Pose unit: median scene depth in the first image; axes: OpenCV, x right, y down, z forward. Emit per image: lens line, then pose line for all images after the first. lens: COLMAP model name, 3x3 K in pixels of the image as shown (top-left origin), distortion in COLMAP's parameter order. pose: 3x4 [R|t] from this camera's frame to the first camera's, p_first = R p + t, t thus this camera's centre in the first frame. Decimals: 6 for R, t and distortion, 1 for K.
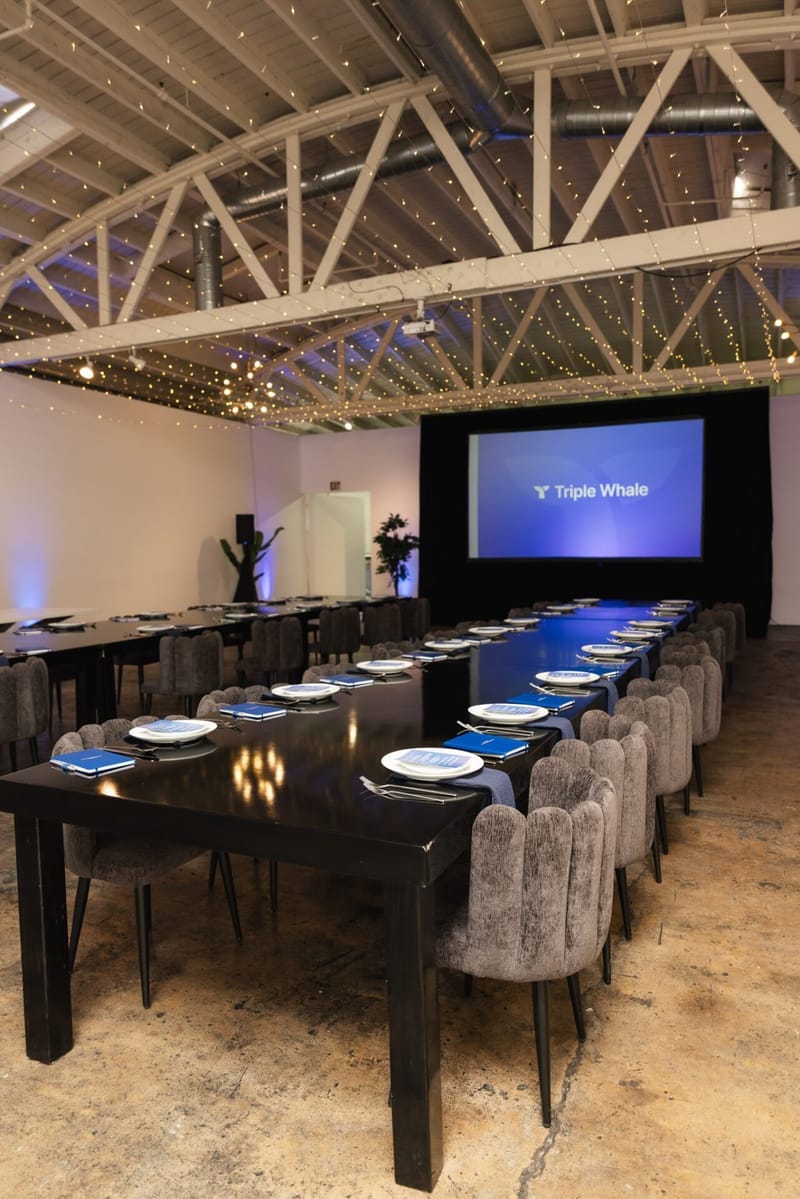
lens RADIAL K [[801.2, 0, 400.0], [0, 801.2, 599.5], [0, 0, 1]] dist [0.000622, -0.004821]
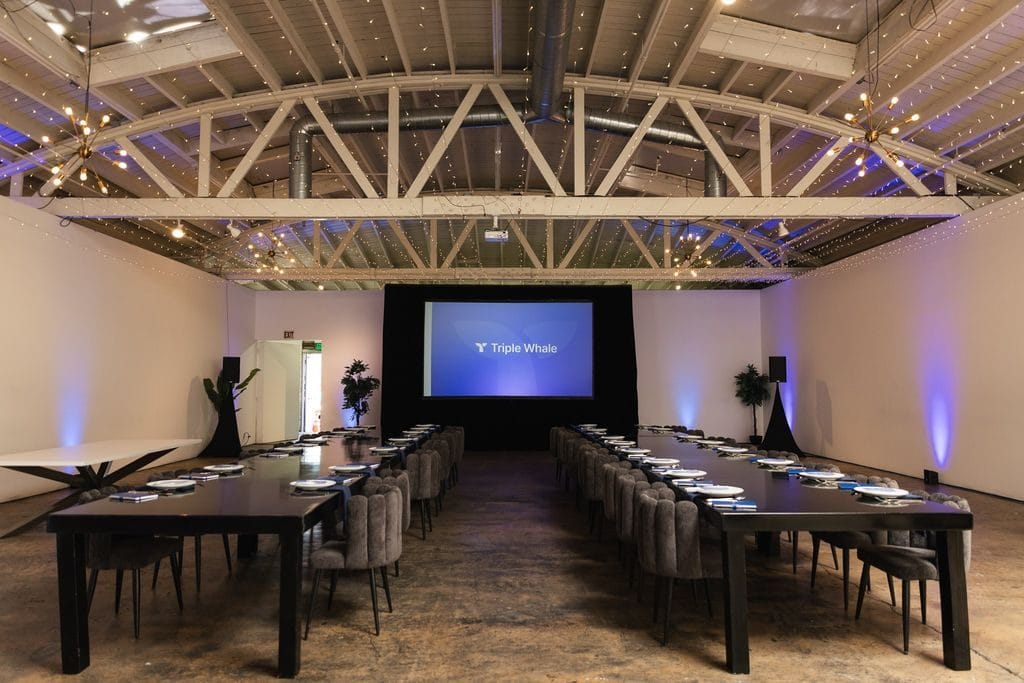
lens RADIAL K [[684.3, 0, 495.9], [0, 684.3, 335.6], [0, 0, 1]] dist [0.000622, -0.004821]
pose [[0.904081, 0.043493, 0.425143, -0.314014], [0.016895, 0.990393, -0.137247, 0.004690], [-0.427028, 0.131265, 0.894660, -0.046213]]
